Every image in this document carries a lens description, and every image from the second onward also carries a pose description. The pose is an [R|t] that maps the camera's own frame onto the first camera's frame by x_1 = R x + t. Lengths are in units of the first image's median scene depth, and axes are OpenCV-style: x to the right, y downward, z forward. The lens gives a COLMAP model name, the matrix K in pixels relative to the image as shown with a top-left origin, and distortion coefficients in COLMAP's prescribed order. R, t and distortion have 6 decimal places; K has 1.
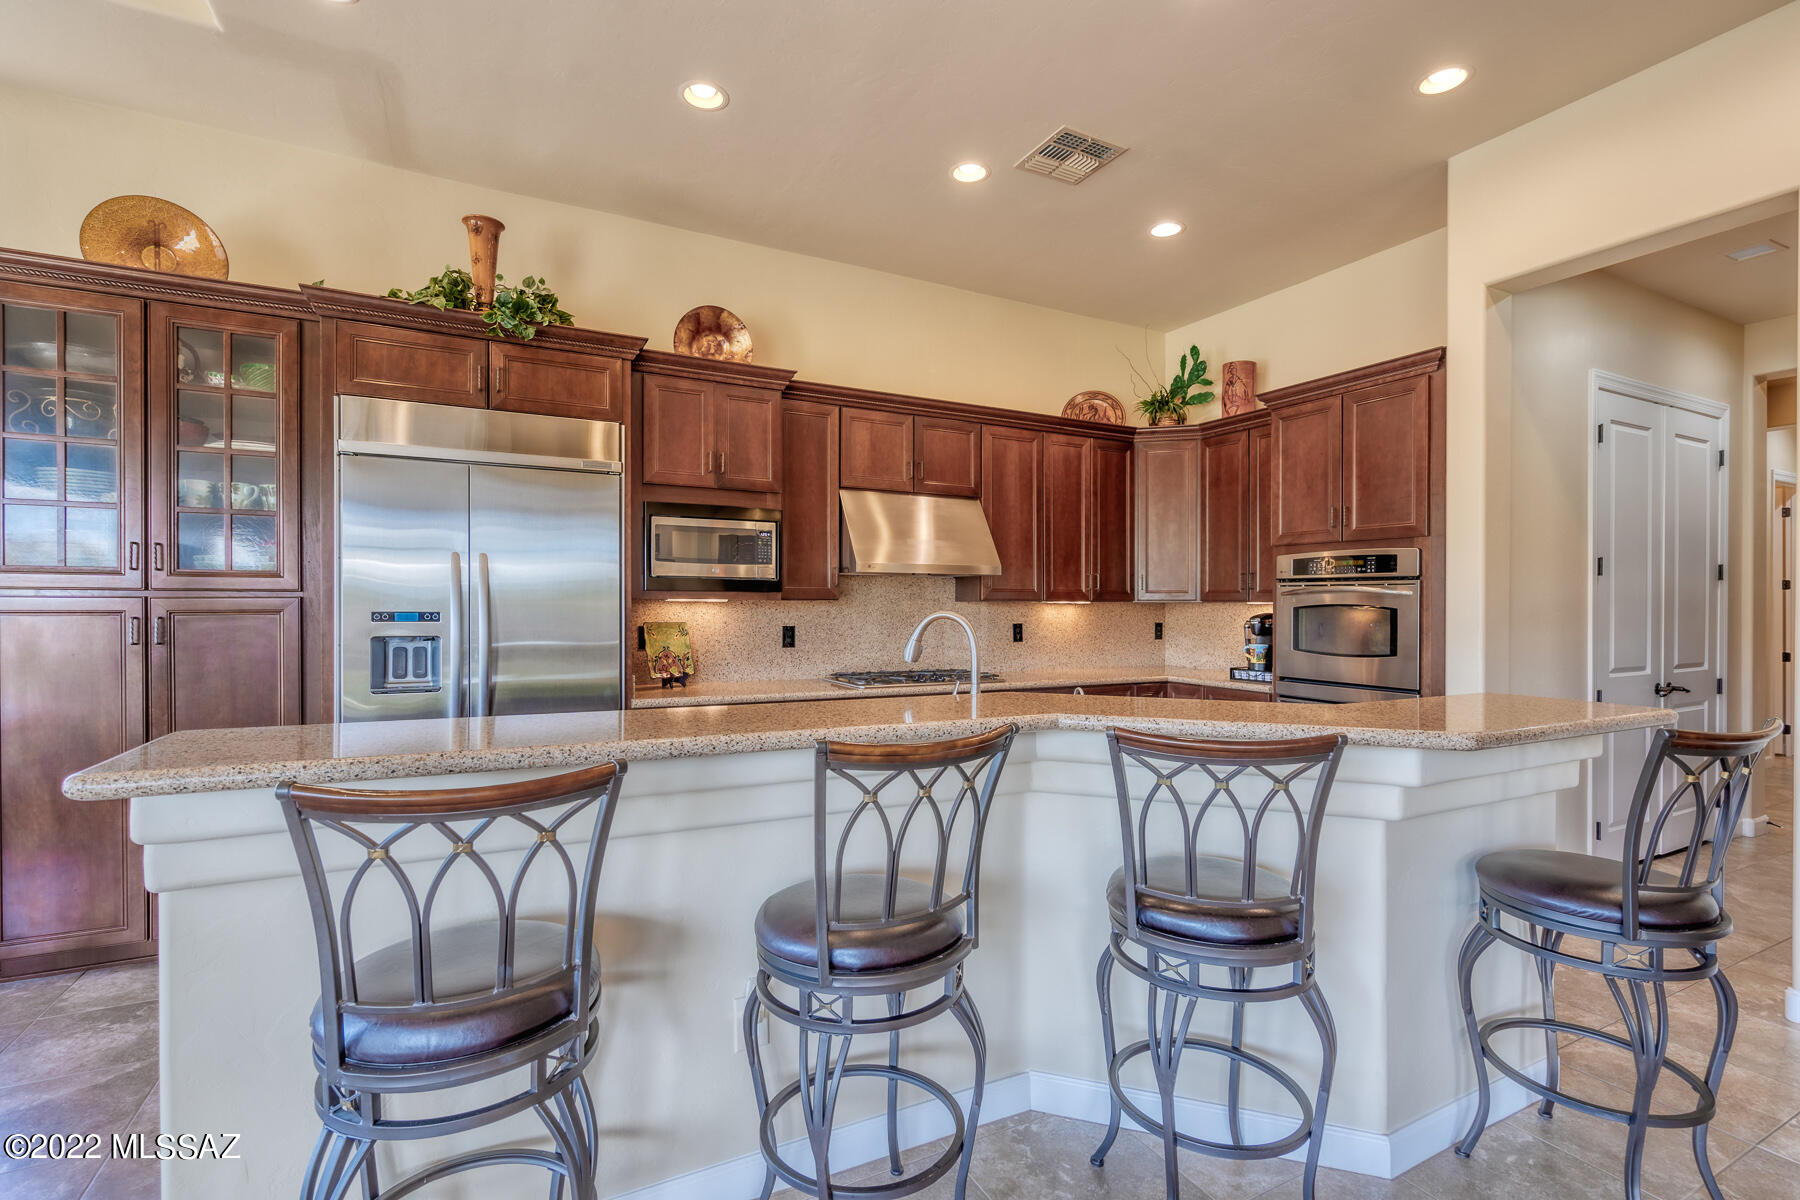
lens RADIAL K [[816.0, 0, 897.0], [0, 816.0, 606.8], [0, 0, 1]] dist [-0.007132, 0.003298]
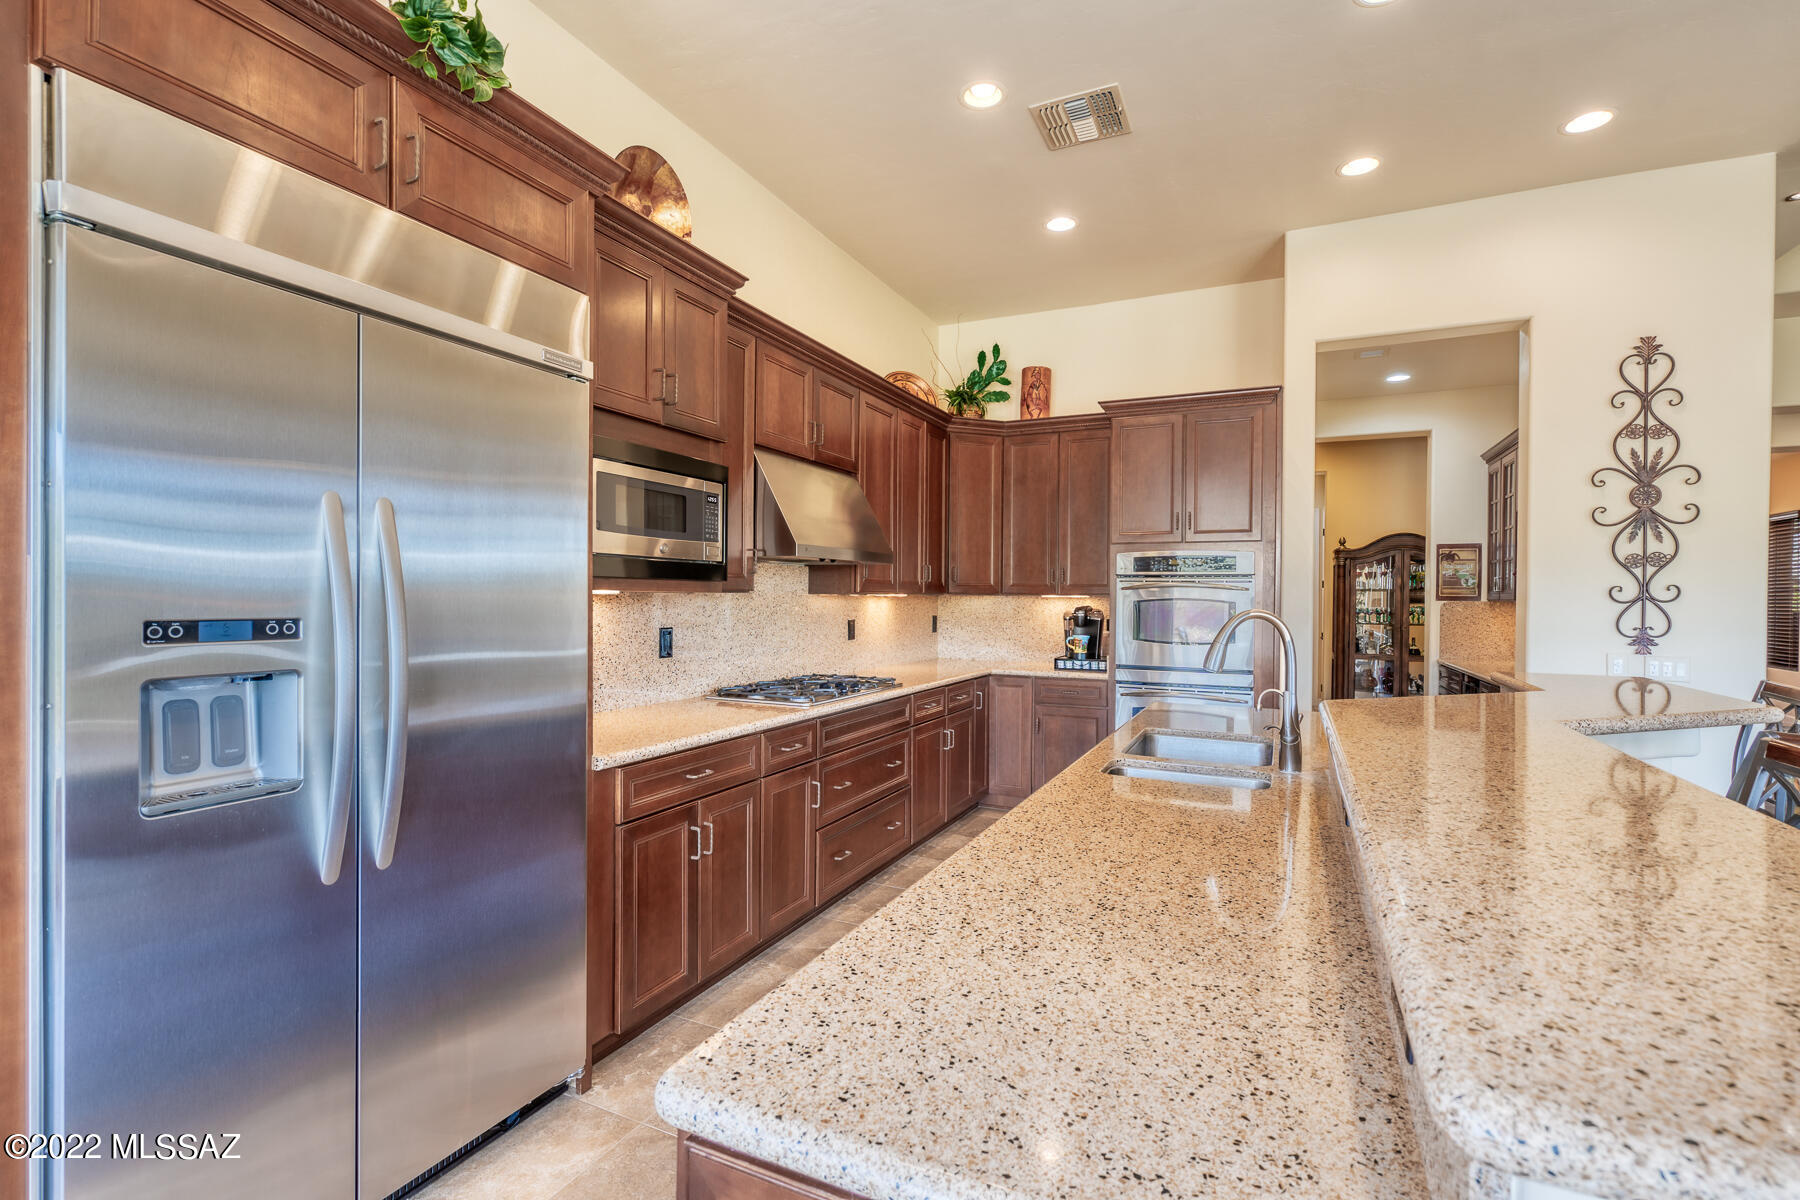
lens RADIAL K [[816.0, 0, 899.9], [0, 816.0, 596.8], [0, 0, 1]] dist [-0.007132, 0.003298]
pose [[0.796287, 0.000858, 0.604919, -0.397111], [-0.001269, 0.999999, 0.000251, -0.004405], [-0.604918, -0.000967, 0.796287, 0.294811]]
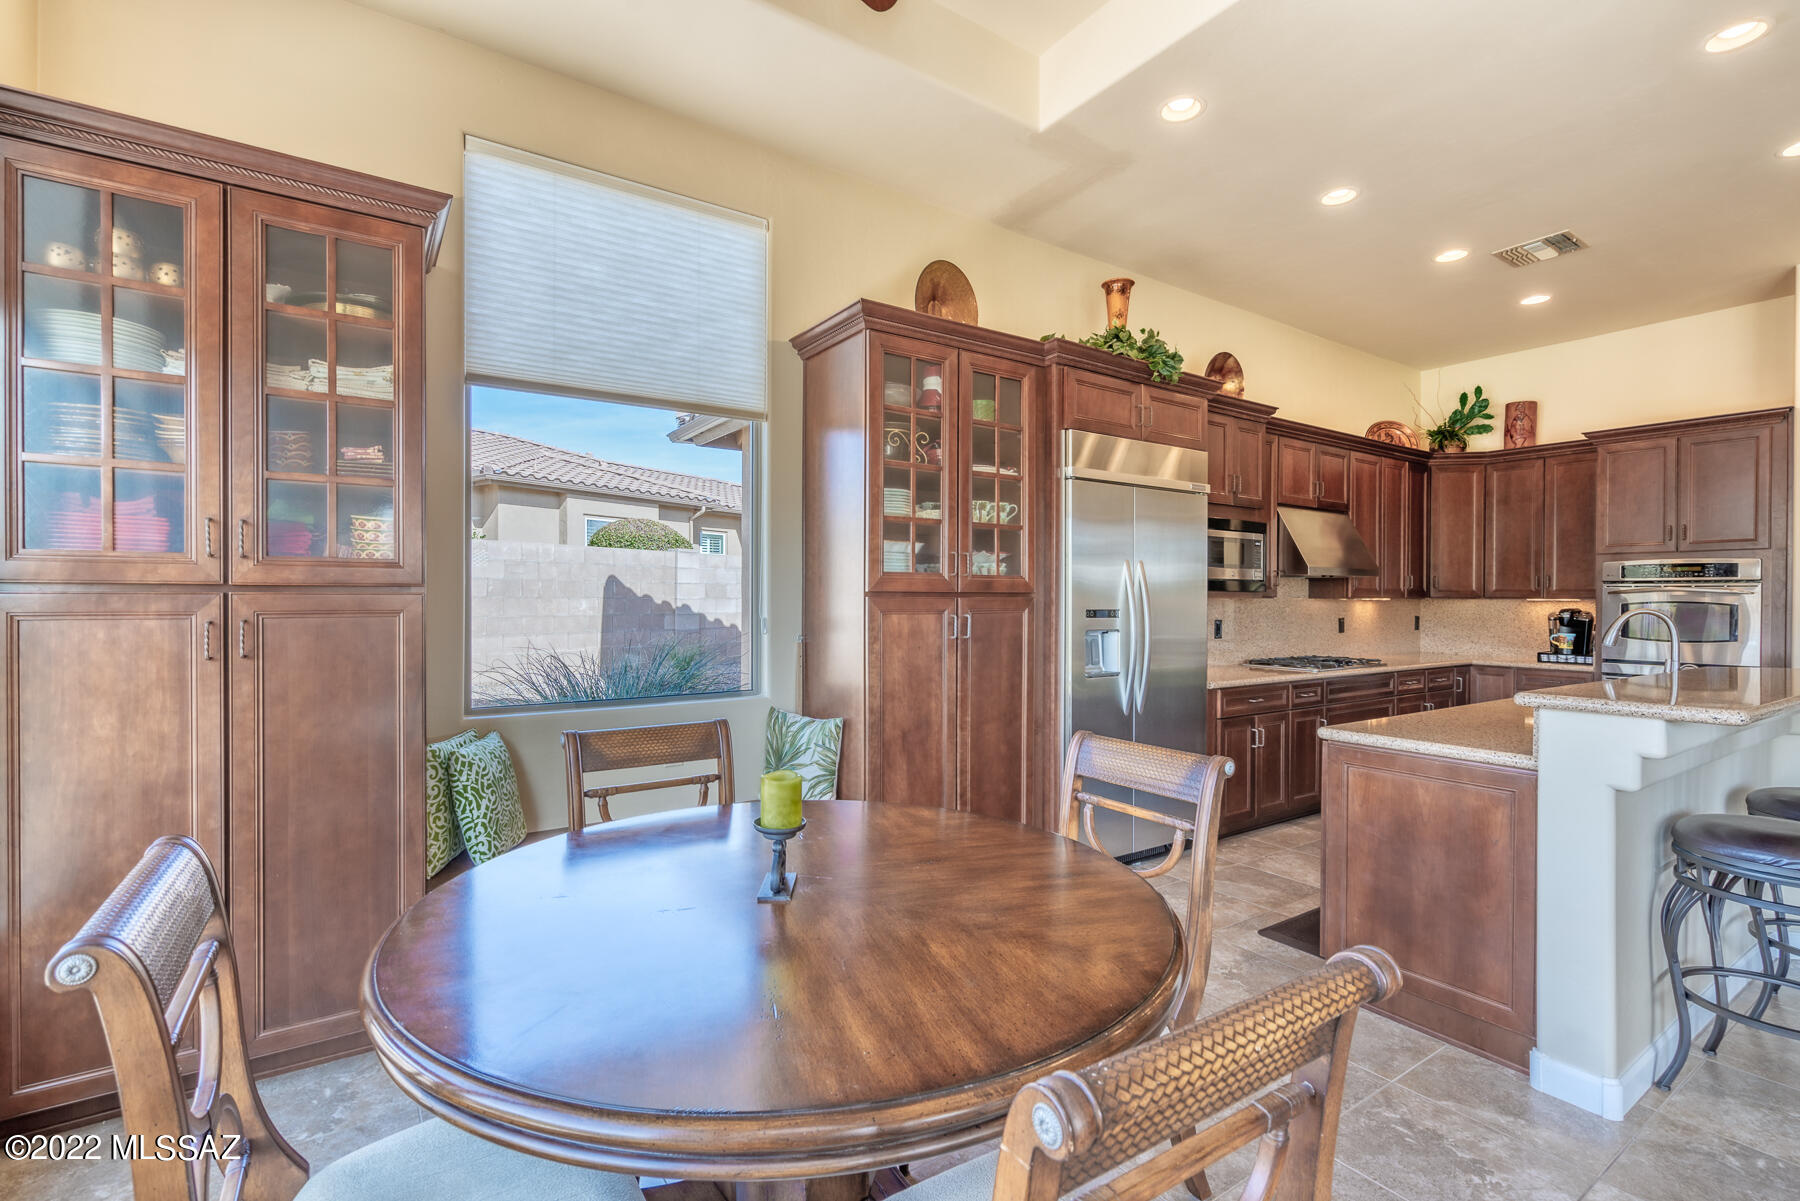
lens RADIAL K [[816.0, 0, 891.0], [0, 816.0, 601.0], [0, 0, 1]] dist [-0.007132, 0.003298]
pose [[0.993787, -0.001030, 0.111291, -0.719577], [0.000834, 0.999998, 0.001812, -0.006306], [-0.111293, -0.001708, 0.993786, -0.113174]]
